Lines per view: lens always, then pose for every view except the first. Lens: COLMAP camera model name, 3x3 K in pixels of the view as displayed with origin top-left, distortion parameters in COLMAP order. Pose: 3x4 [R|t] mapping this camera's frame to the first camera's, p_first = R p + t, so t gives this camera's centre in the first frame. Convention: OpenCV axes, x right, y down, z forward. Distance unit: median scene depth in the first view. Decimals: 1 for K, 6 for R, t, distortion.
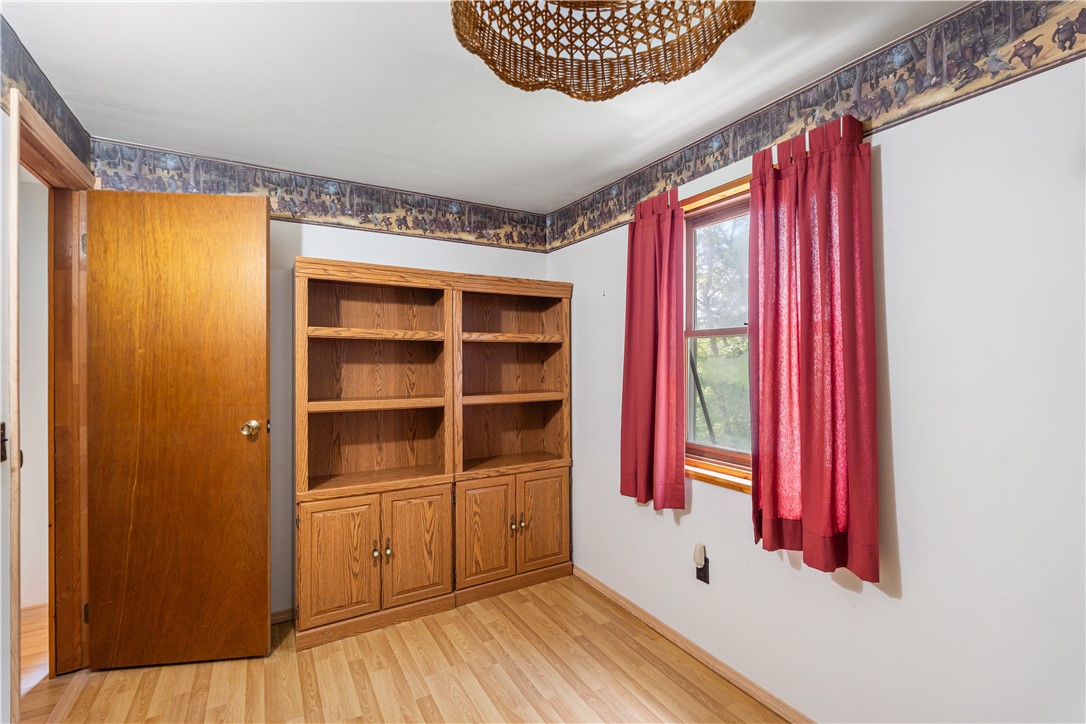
lens RADIAL K [[480.5, 0, 543.9], [0, 480.5, 361.3], [0, 0, 1]] dist [-0.002013, -0.000120]
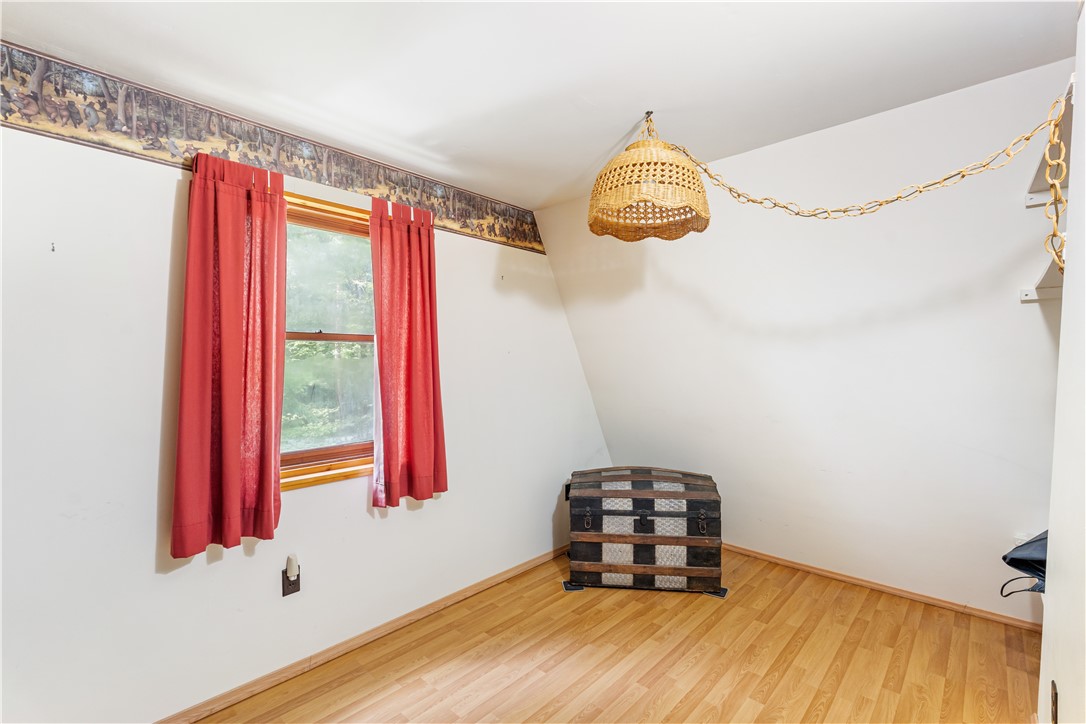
lens RADIAL K [[304.8, 0, 543.0], [0, 304.8, 362.0], [0, 0, 1]] dist [-0.000448, -0.000040]
pose [[-0.063680, -0.000929, 0.997970, -0.355487], [0.006623, 0.999977, 0.001354, -0.003340], [-0.997948, 0.006695, -0.063672, 0.605909]]
